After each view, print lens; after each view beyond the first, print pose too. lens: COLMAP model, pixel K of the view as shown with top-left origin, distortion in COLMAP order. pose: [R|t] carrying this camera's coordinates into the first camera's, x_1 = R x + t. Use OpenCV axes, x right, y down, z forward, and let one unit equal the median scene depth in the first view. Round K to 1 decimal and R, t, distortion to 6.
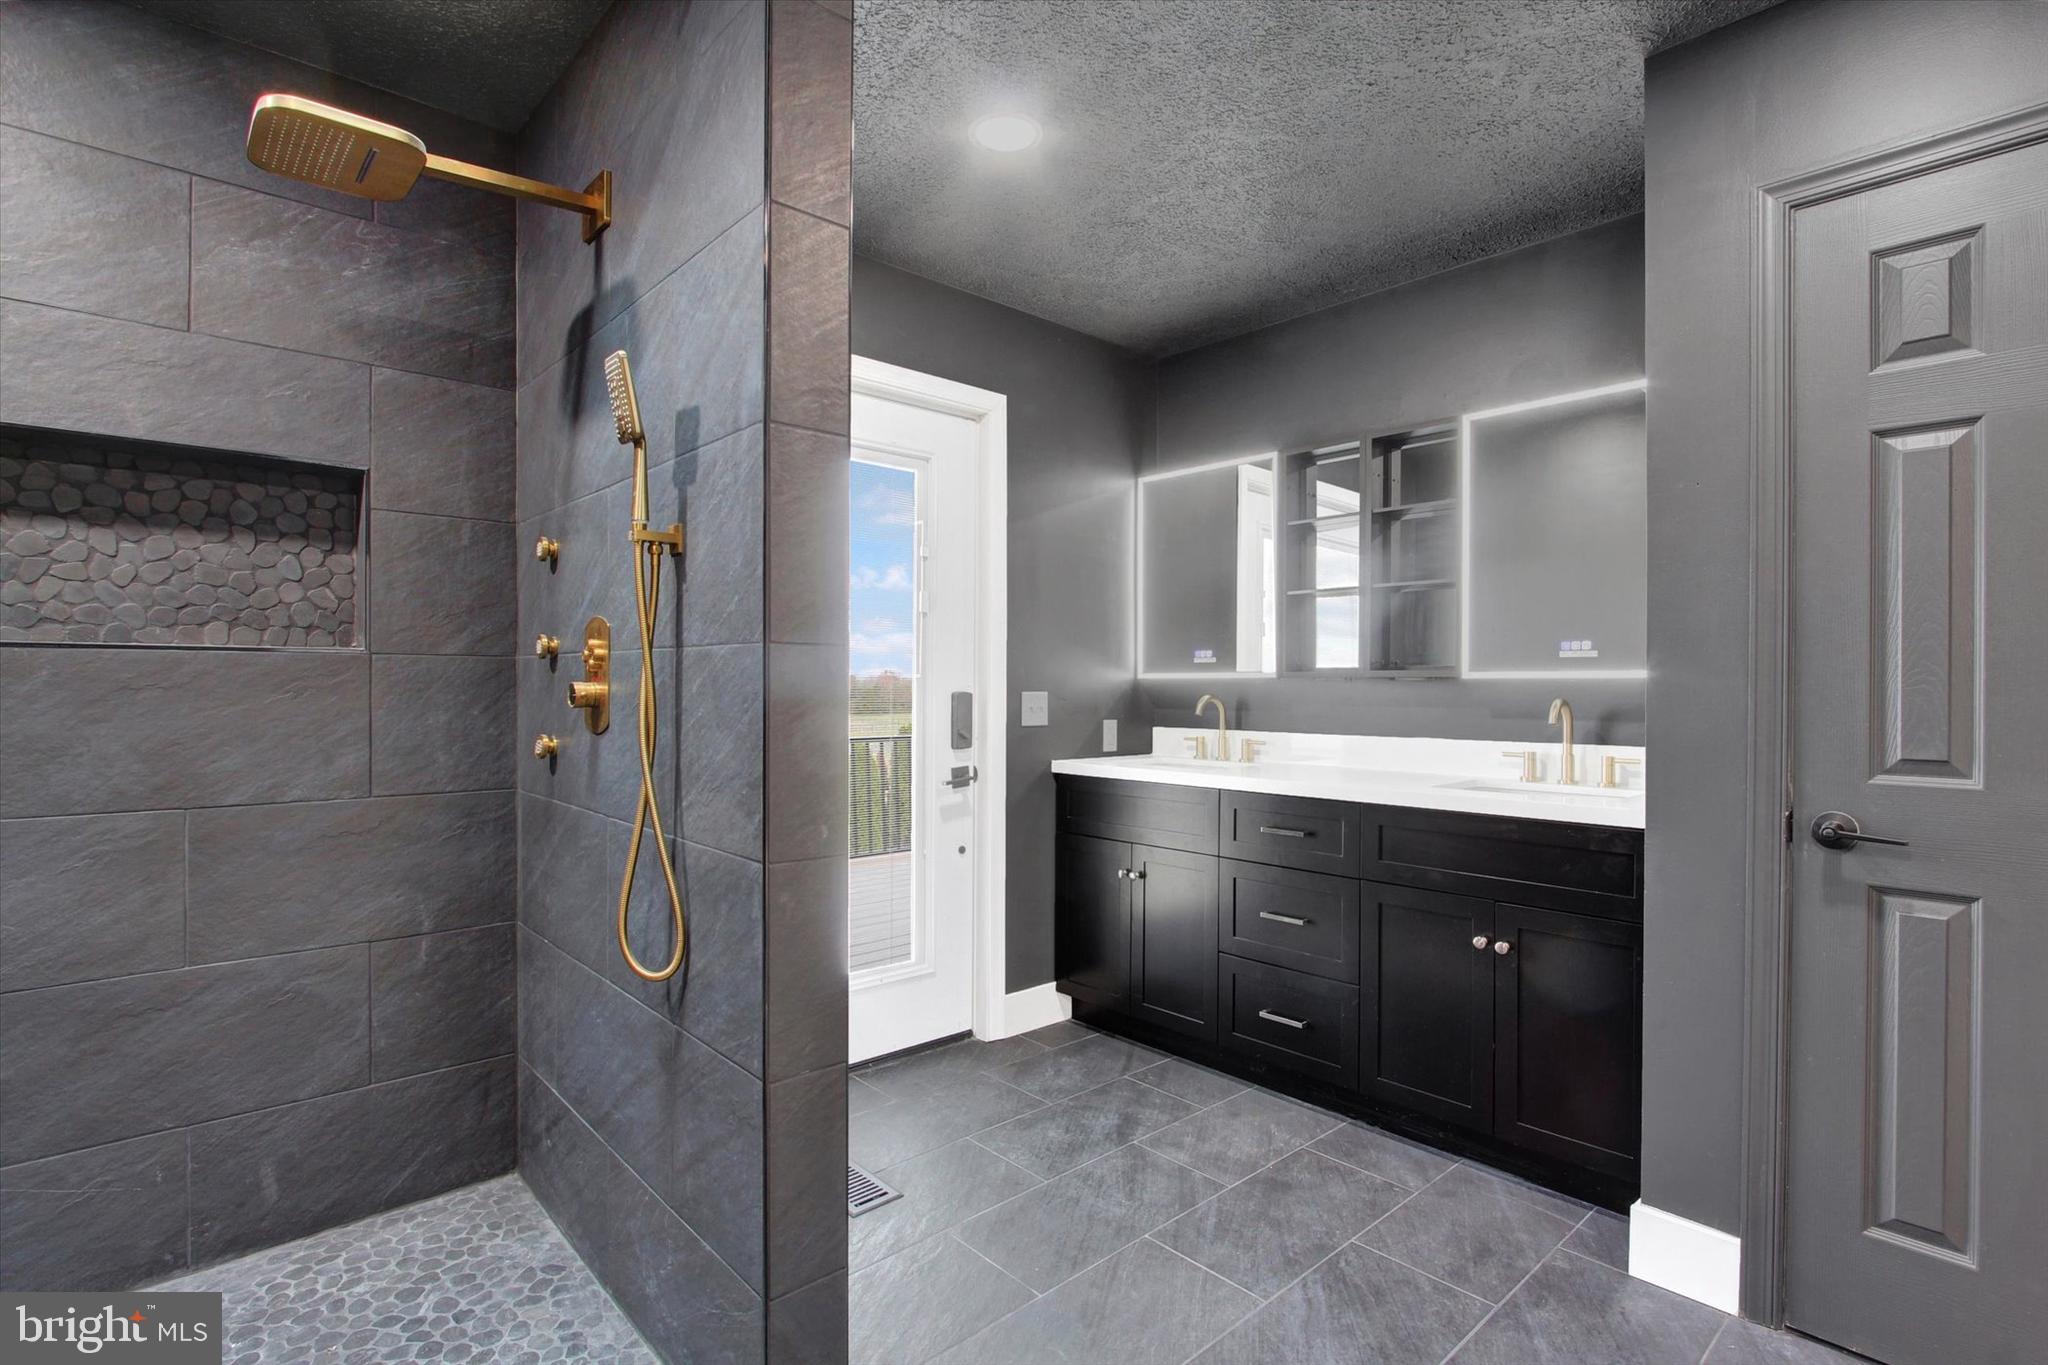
lens RADIAL K [[993.8, 0, 1015.7], [0, 993.8, 688.2], [0, 0, 1]] dist [-0.005876, 0.000579]
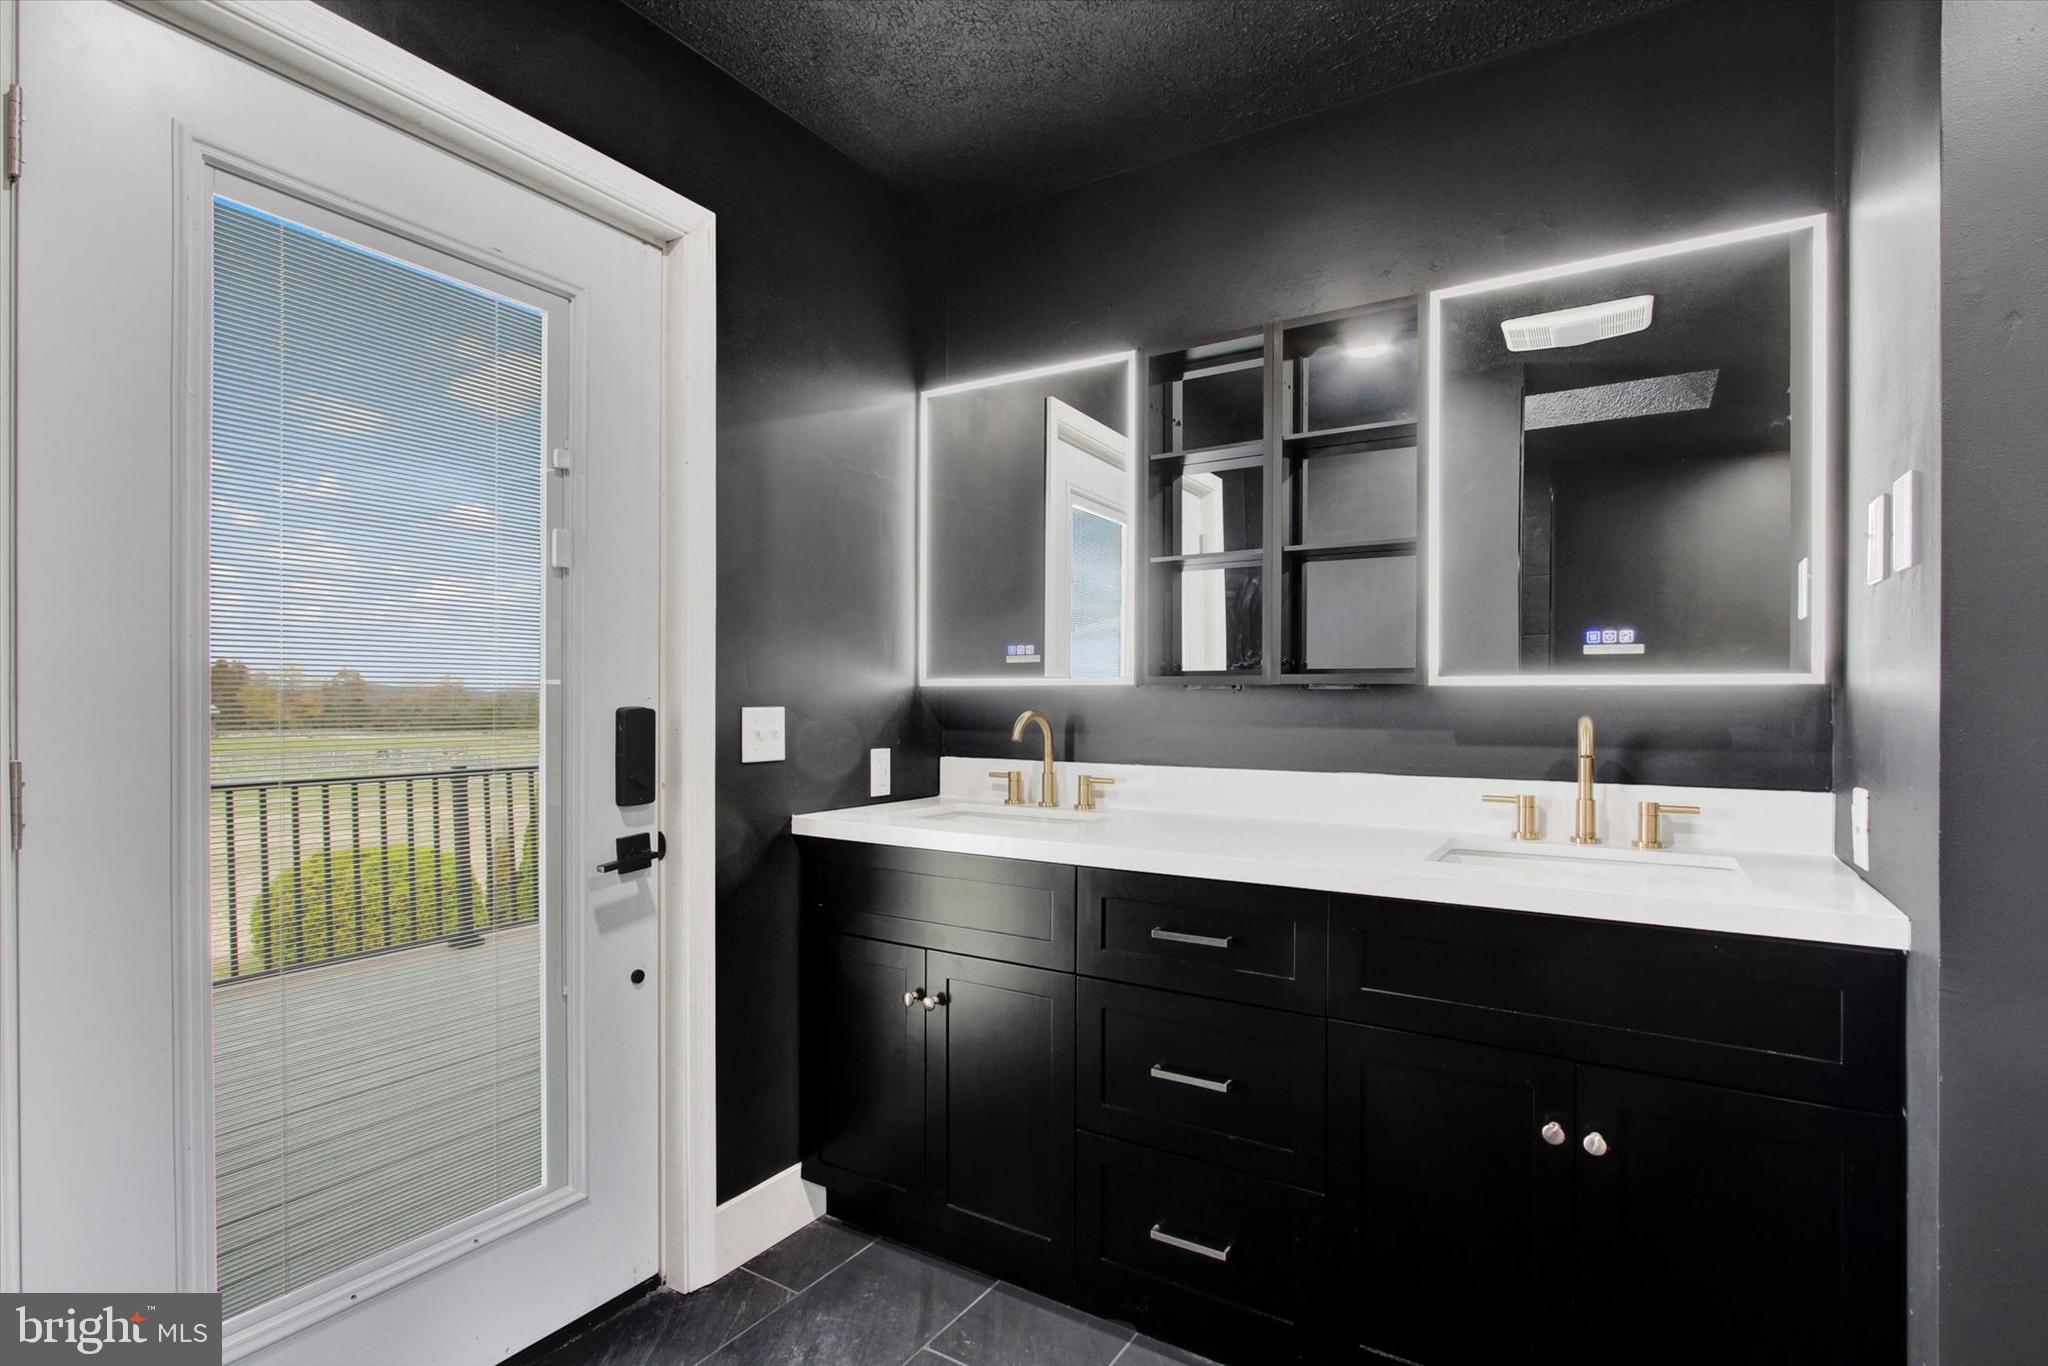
lens RADIAL K [[981.7, 0, 1025.5], [0, 981.7, 712.1], [0, 0, 1]] dist [-0.020868, 0.000162]
pose [[0.960147, -0.003547, 0.279473, 0.004806], [-0.000026, 0.999918, 0.012780, -0.000739], [-0.279495, -0.012278, 0.960069, 0.367921]]
